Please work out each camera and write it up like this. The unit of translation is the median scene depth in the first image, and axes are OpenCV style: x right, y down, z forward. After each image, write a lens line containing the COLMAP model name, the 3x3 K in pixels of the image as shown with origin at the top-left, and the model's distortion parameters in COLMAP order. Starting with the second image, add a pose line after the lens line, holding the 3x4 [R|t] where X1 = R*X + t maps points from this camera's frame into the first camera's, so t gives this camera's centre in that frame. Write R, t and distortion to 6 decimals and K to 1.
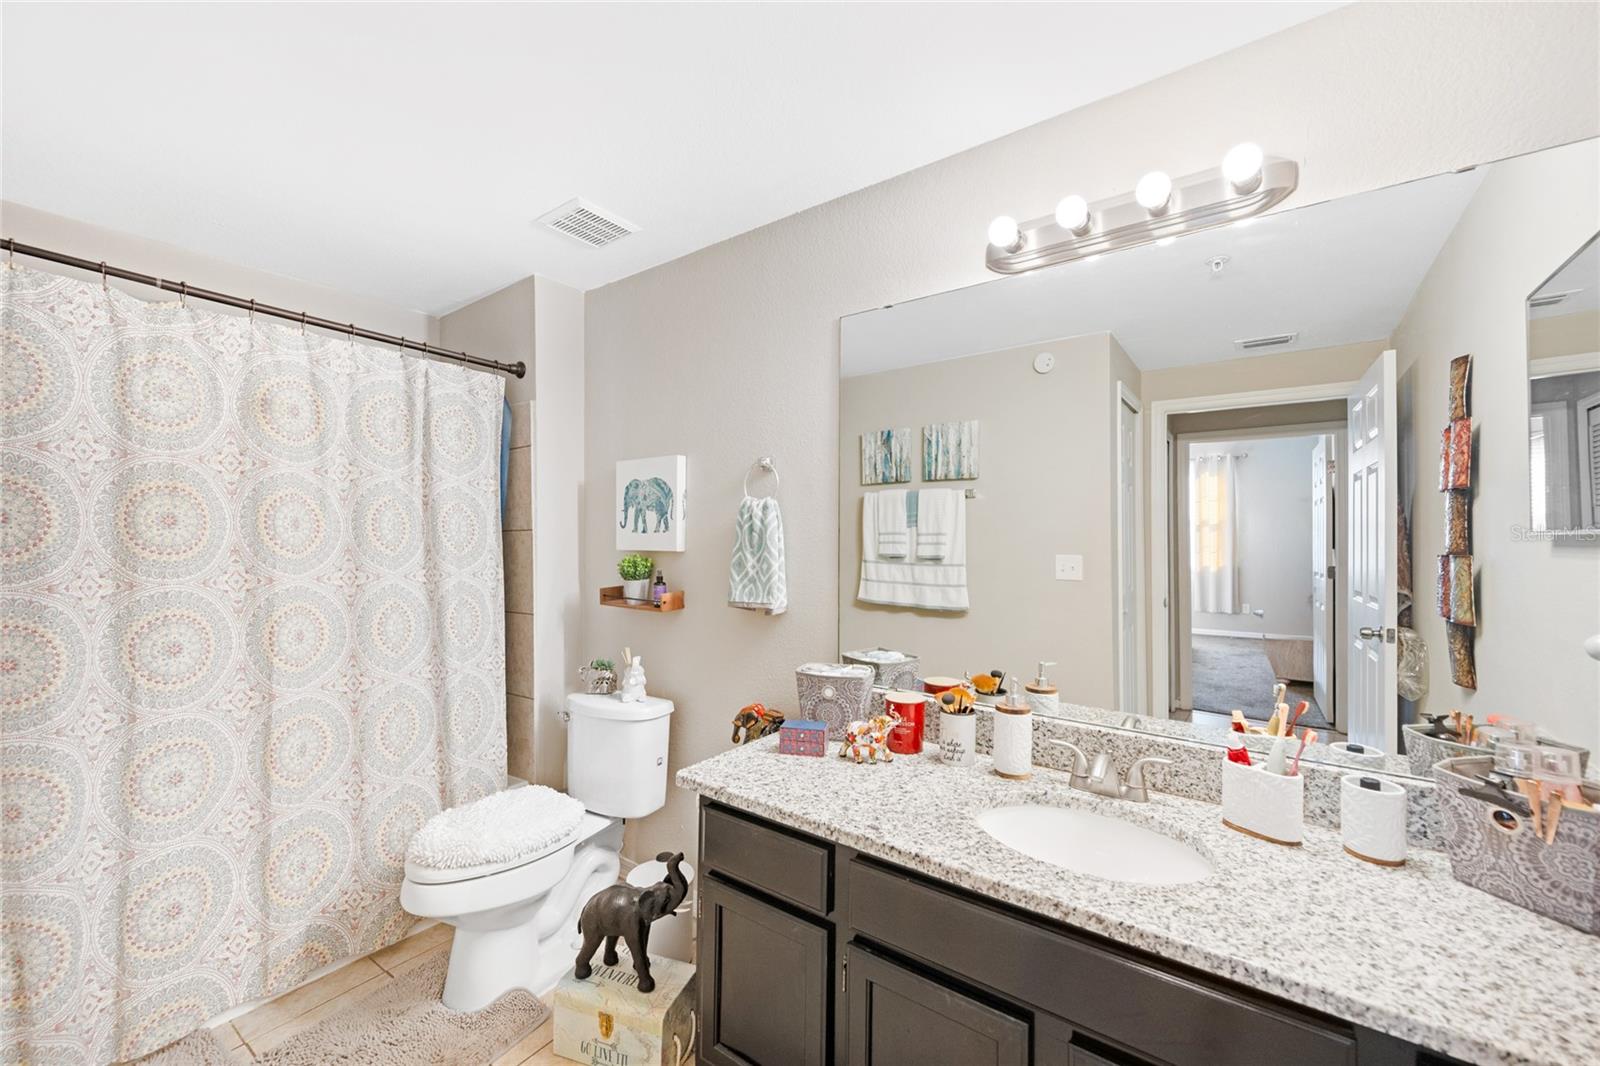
lens RADIAL K [[625.9, 0, 805.3], [0, 625.9, 534.6], [0, 0, 1]] dist [0.006096, 0.000012]
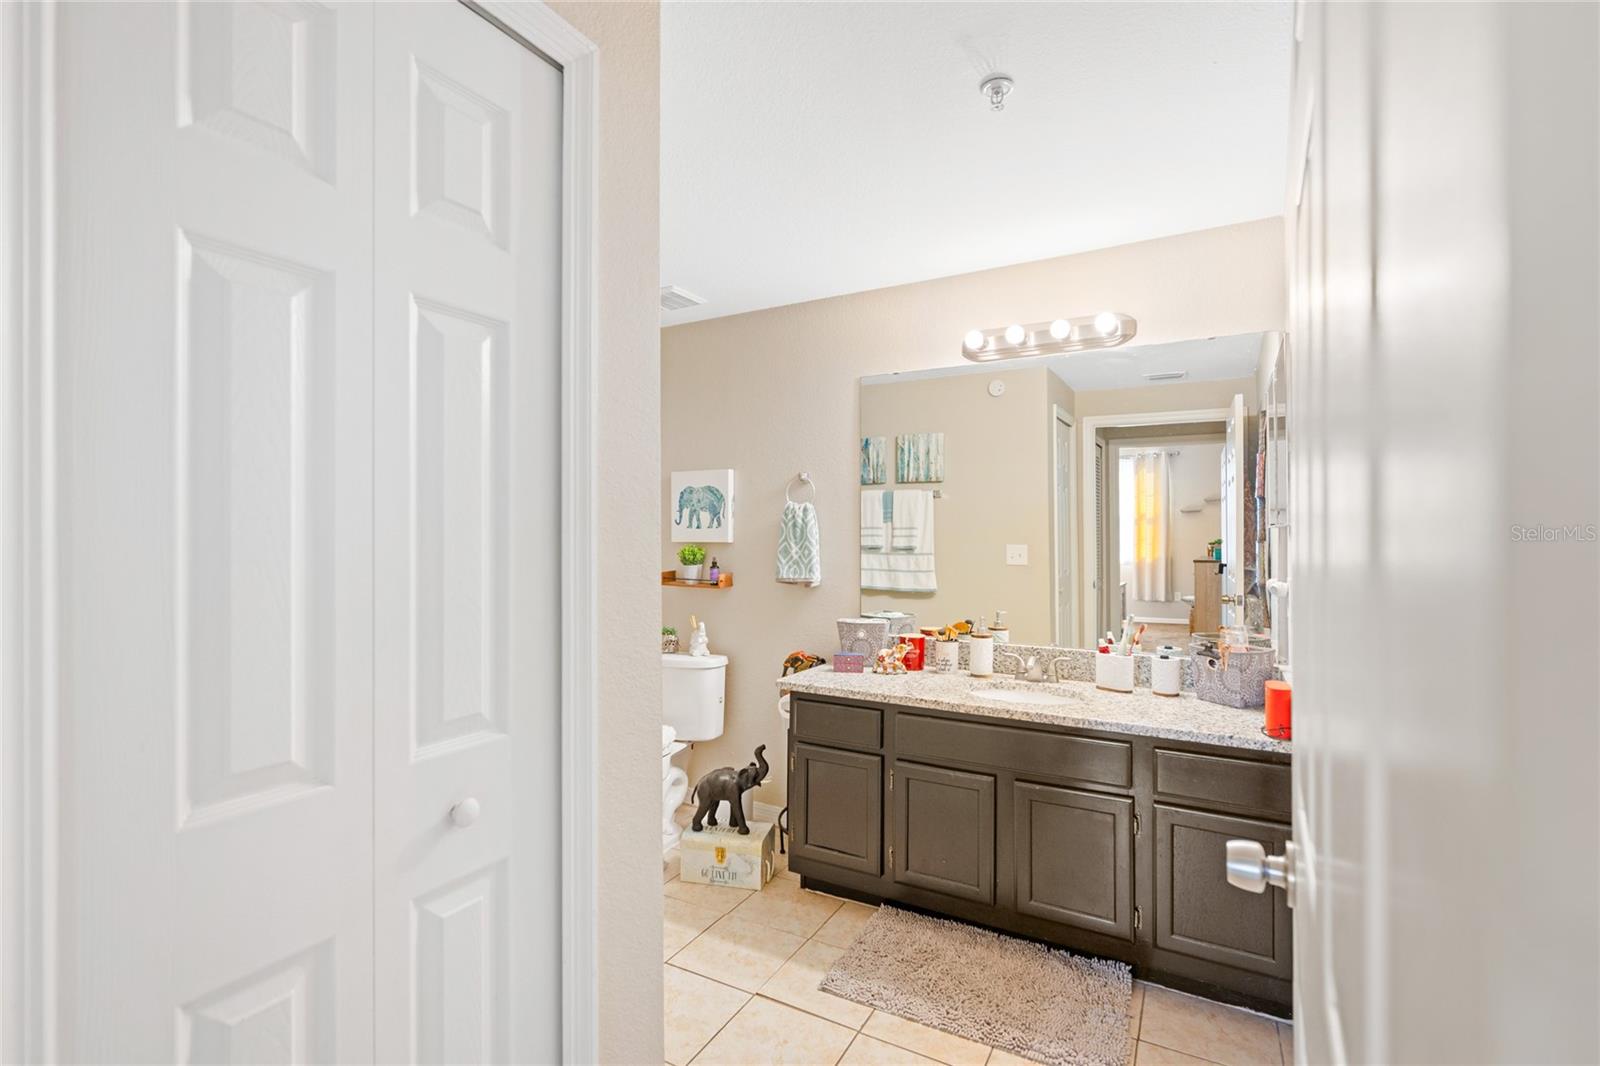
lens RADIAL K [[728.1, 0, 805.5], [0, 728.1, 530.9], [0, 0, 1]] dist [0.022718, 0.000318]
pose [[0.993689, -0.004052, 0.112096, -0.218839], [0.003642, 0.999986, 0.003859, -0.002683], [-0.112110, -0.003426, 0.993690, -0.543454]]
